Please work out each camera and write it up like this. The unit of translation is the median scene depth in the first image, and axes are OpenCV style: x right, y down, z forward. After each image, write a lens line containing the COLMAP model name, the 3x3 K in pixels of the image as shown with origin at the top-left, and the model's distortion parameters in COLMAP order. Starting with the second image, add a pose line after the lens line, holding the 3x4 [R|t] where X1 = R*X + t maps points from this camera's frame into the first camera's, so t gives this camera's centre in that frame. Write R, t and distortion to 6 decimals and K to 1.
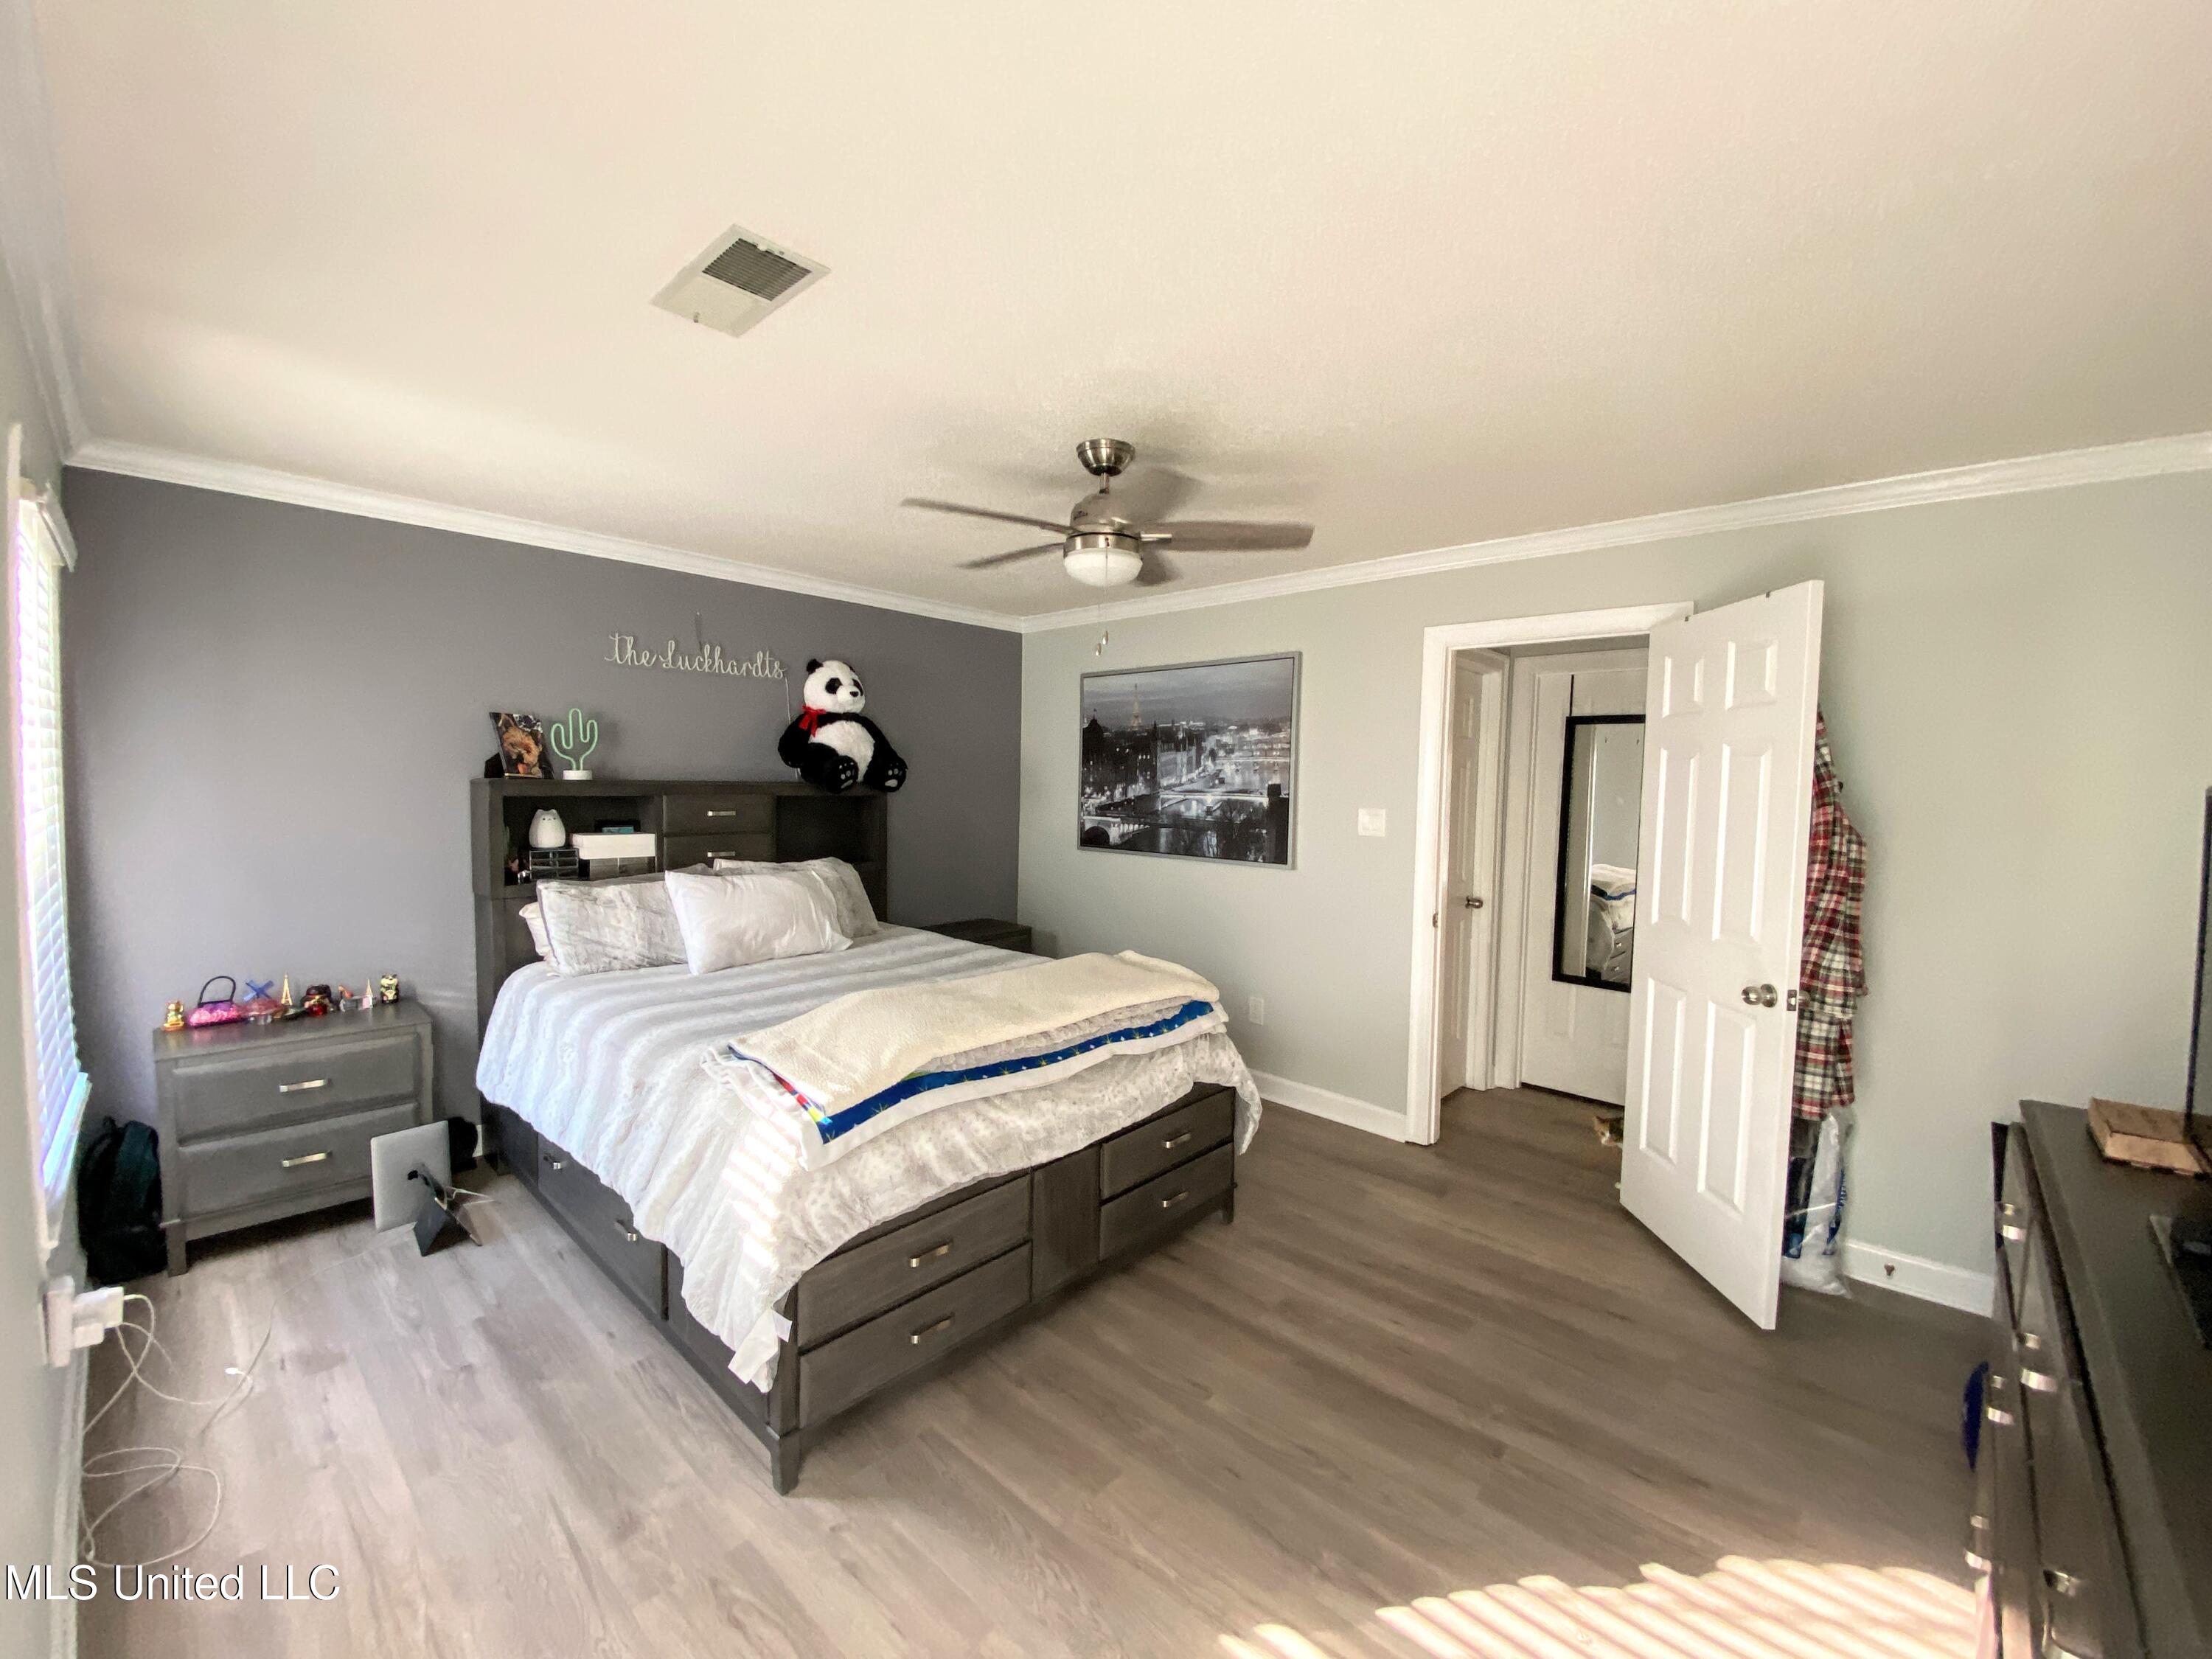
lens RADIAL K [[886.3, 0, 1098.1], [0, 886.3, 824.5], [0, 0, 1]] dist [0.000360, -0.015987]
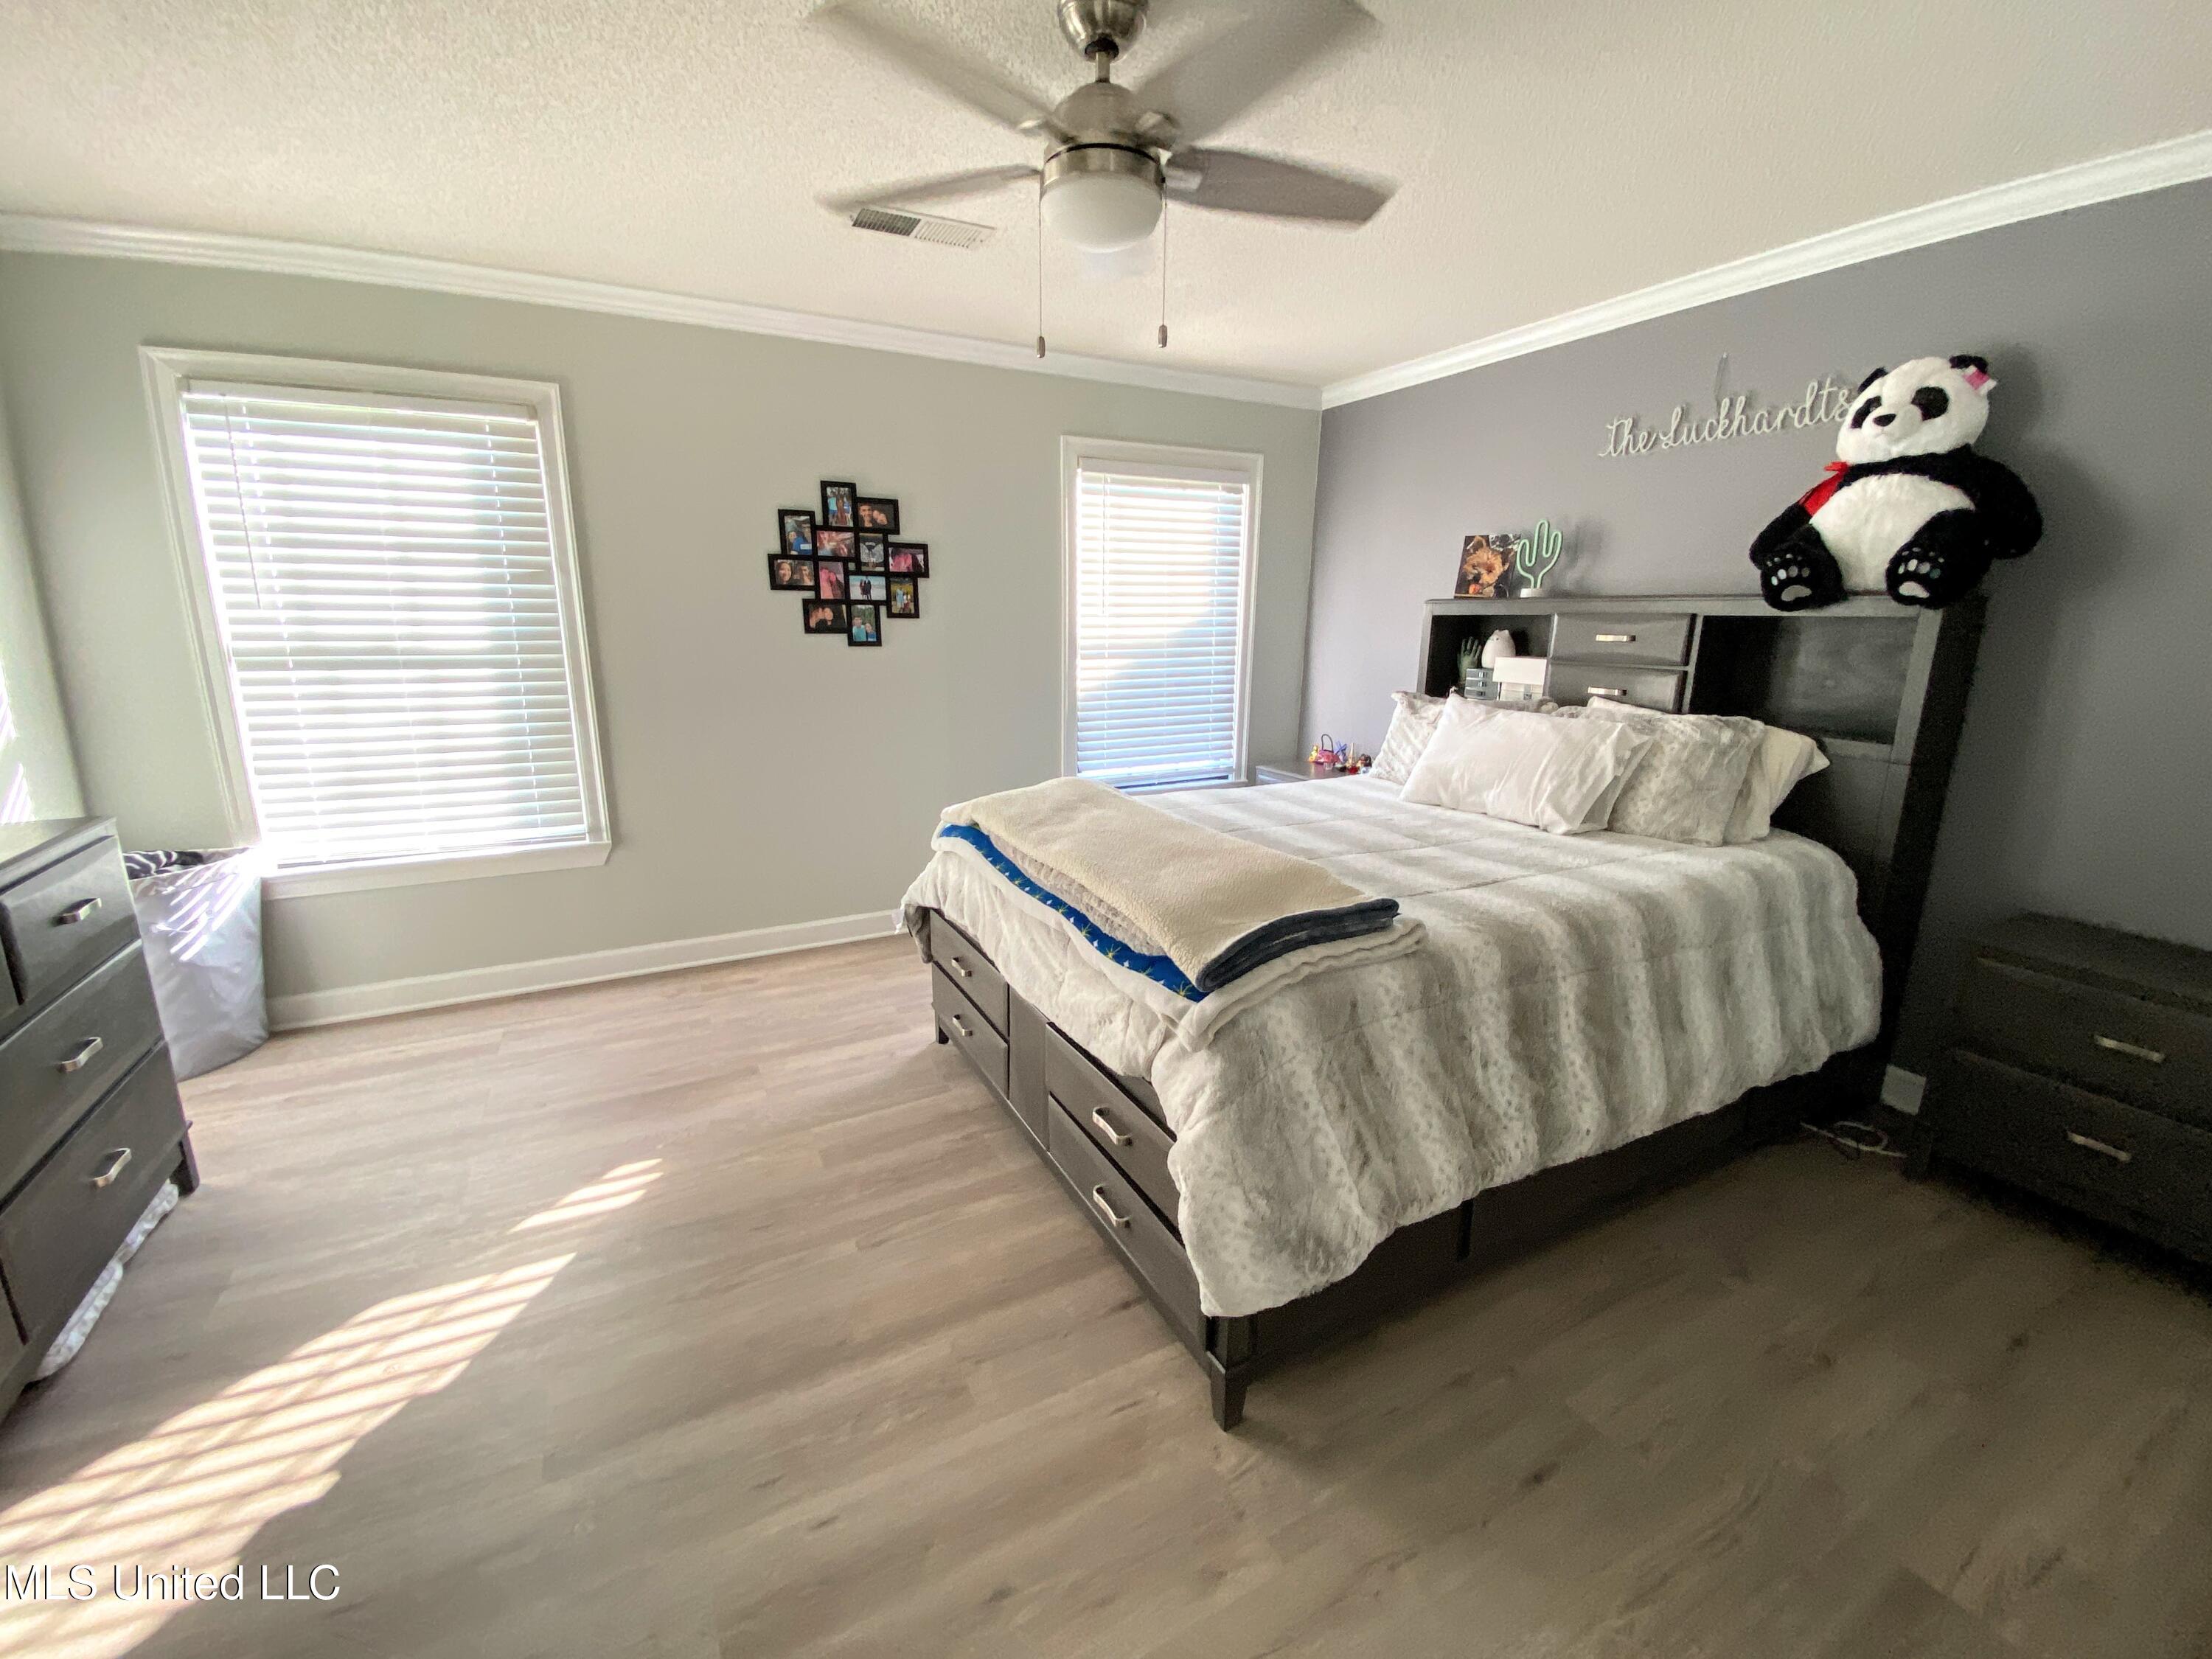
lens RADIAL K [[904.7, 0, 1103.8], [0, 904.7, 819.9], [0, 0, 1]] dist [0.000146, -0.000018]
pose [[-0.340381, 0.187533, -0.921397, 0.658106], [-0.060584, 0.973499, 0.220519, -0.007656], [0.938334, 0.130882, -0.320000, 1.181231]]
